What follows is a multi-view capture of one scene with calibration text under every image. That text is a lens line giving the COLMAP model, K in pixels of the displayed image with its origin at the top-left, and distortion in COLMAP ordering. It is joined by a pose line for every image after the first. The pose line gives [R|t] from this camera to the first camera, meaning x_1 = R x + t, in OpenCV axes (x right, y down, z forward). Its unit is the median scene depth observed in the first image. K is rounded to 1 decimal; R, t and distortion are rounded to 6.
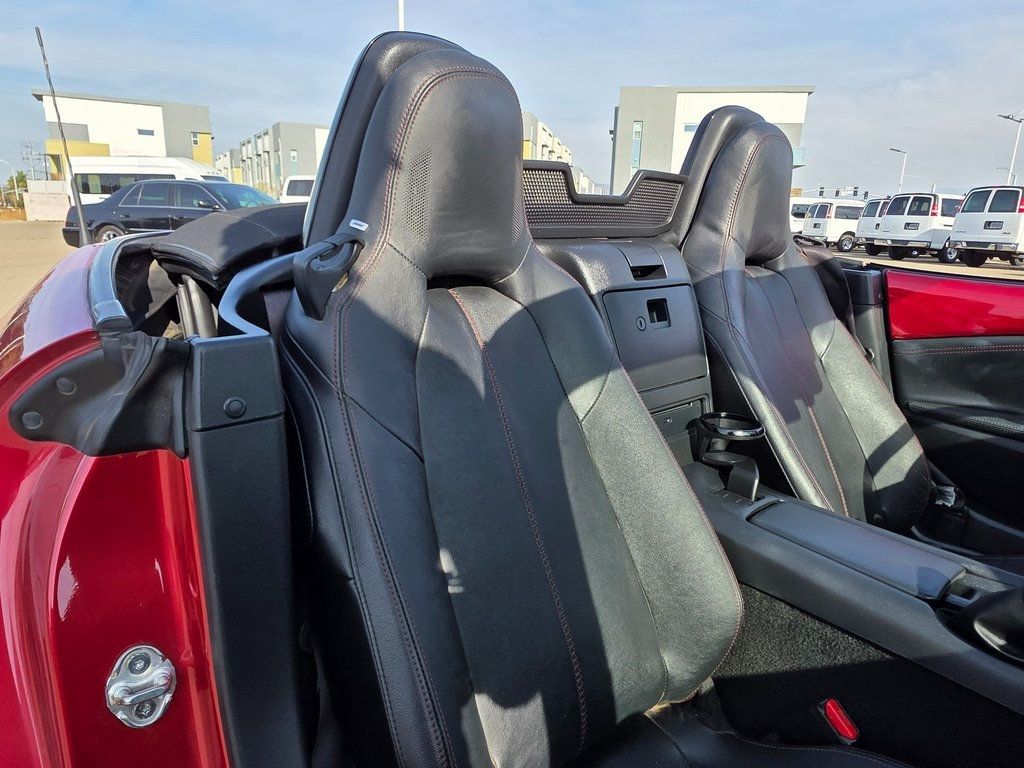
lens RADIAL K [[657.0, 0, 512.0], [0, 657.0, 384.0], [0, 0, 1]] dist [0.002490, 0.000745]
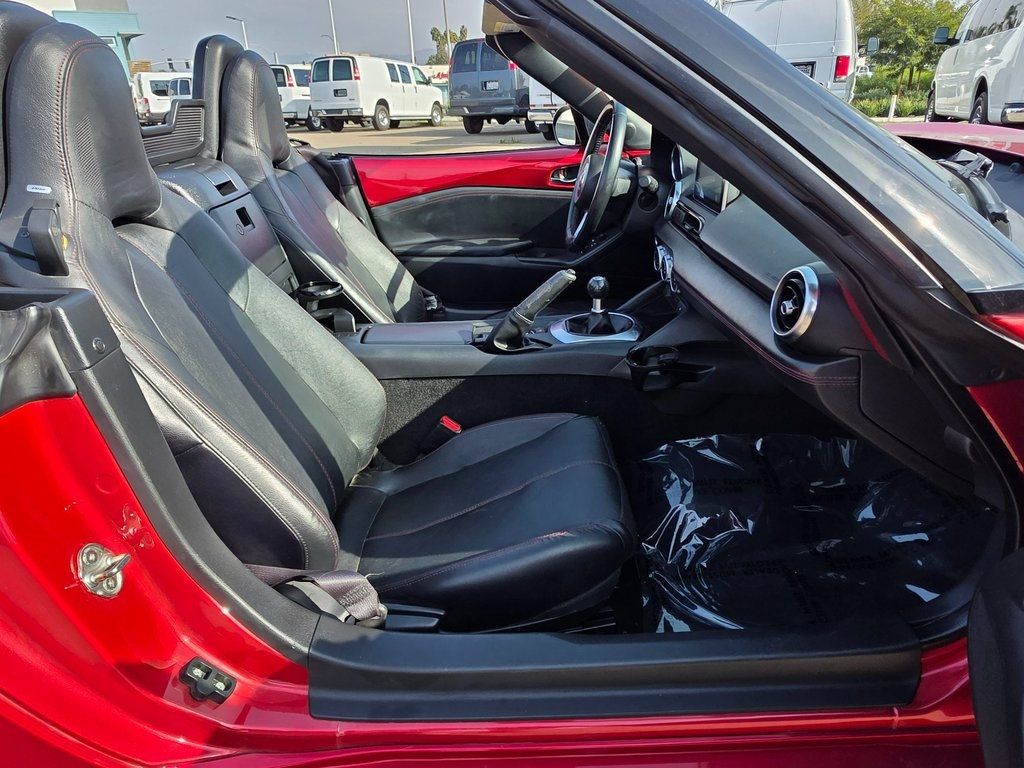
lens RADIAL K [[657.0, 0, 512.0], [0, 657.0, 384.0], [0, 0, 1]] dist [0.002490, 0.000745]
pose [[0.650406, -0.360137, 0.668785, -0.342939], [0.242504, 0.932833, 0.266485, -0.019181], [-0.719836, -0.011141, 0.694055, -0.225626]]
